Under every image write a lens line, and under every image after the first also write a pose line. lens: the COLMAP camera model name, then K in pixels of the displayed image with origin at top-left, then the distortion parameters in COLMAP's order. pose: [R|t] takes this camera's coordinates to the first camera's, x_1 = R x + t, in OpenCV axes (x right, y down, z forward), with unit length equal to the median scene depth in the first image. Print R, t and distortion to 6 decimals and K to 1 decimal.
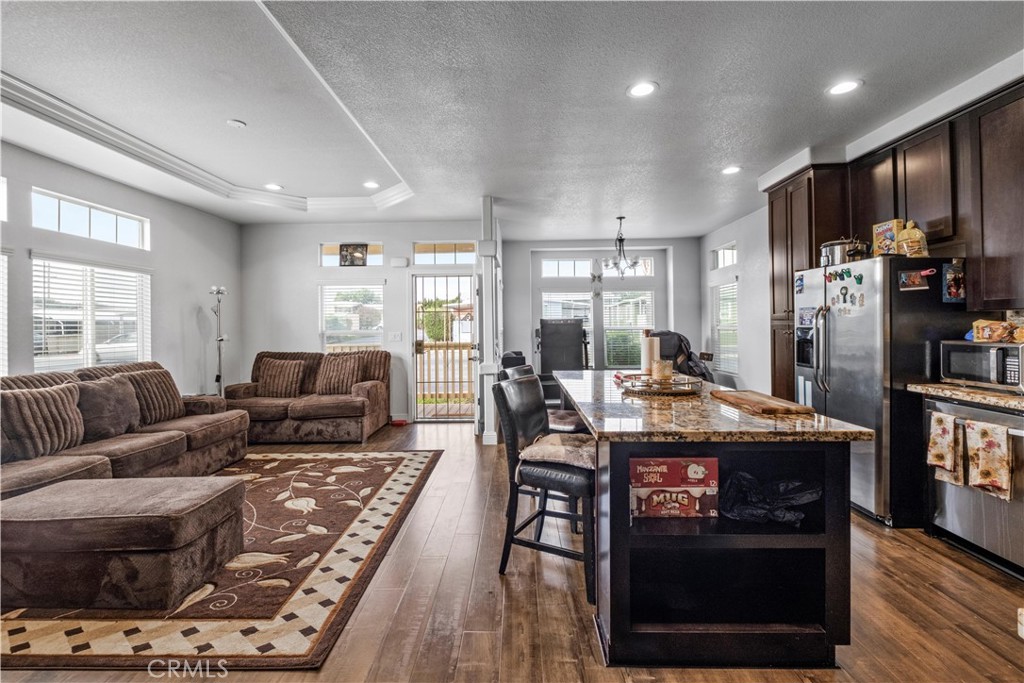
lens RADIAL K [[450.4, 0, 512.5], [0, 450.4, 322.9], [0, 0, 1]] dist [0.003258, -0.000195]
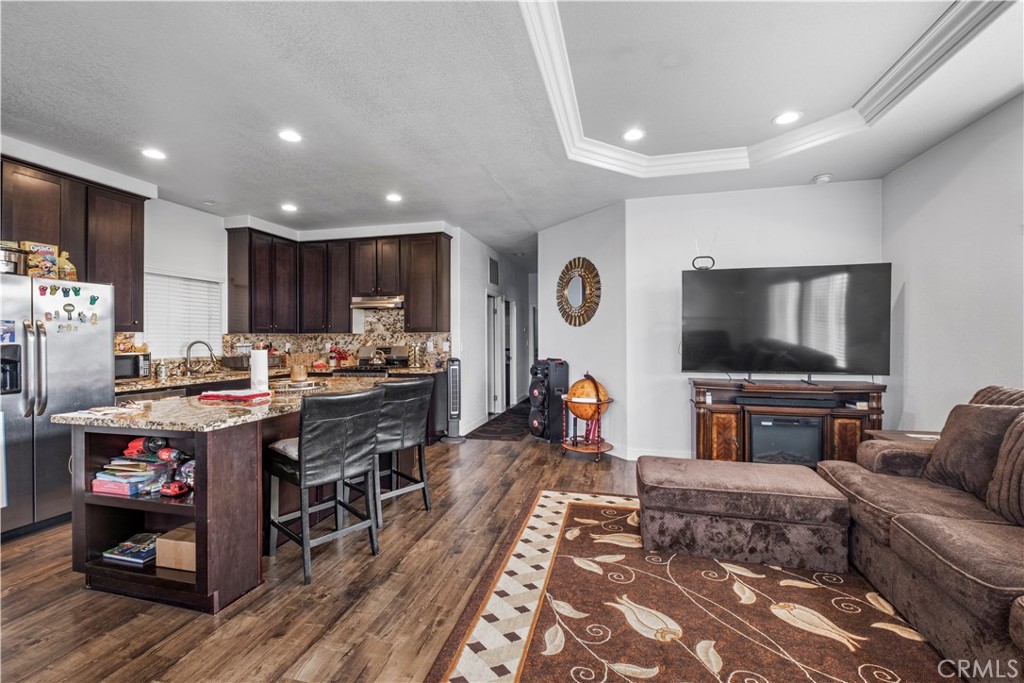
lens RADIAL K [[445.6, 0, 512.1], [0, 445.6, 334.8], [0, 0, 1]] dist [0.000366, -0.003342]
pose [[-0.973231, 0.018898, 0.229050, -0.476188], [0.016345, 0.999781, -0.013040, 0.019347], [-0.229247, -0.008947, -0.973327, 1.798815]]
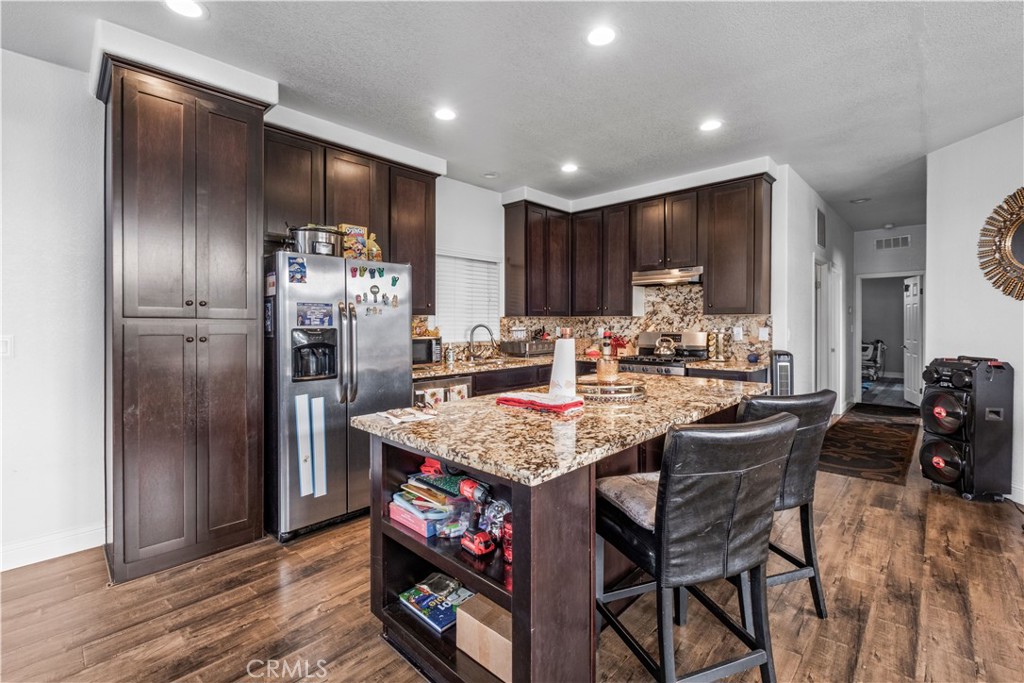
lens RADIAL K [[450.4, 0, 510.4], [0, 450.4, 321.2], [0, 0, 1]] dist [0.003258, -0.000195]
pose [[-0.733650, 0.014894, 0.679364, -0.134949], [0.008698, 0.999884, -0.012527, 0.010964], [-0.679472, -0.003281, -0.733694, 1.558076]]
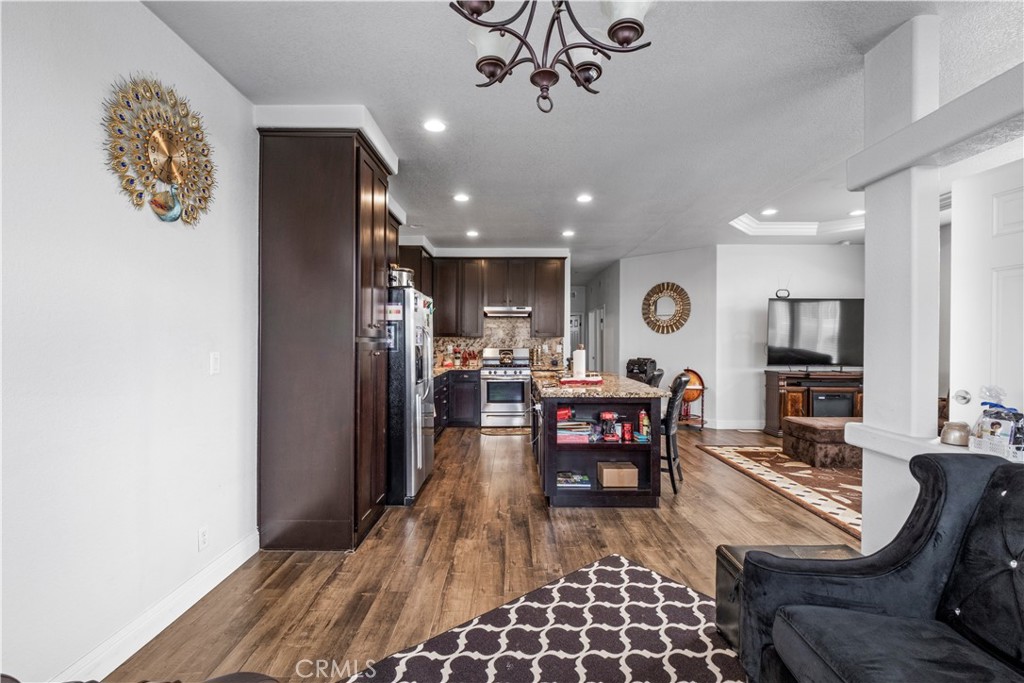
lens RADIAL K [[445.6, 0, 509.4], [0, 445.6, 345.5], [0, 0, 1]] dist [0.000366, -0.003342]
pose [[-0.999834, 0.009447, -0.015564, 0.539137], [0.009344, 0.999934, 0.006670, 0.004337], [0.015626, 0.006523, -0.999857, 2.370654]]
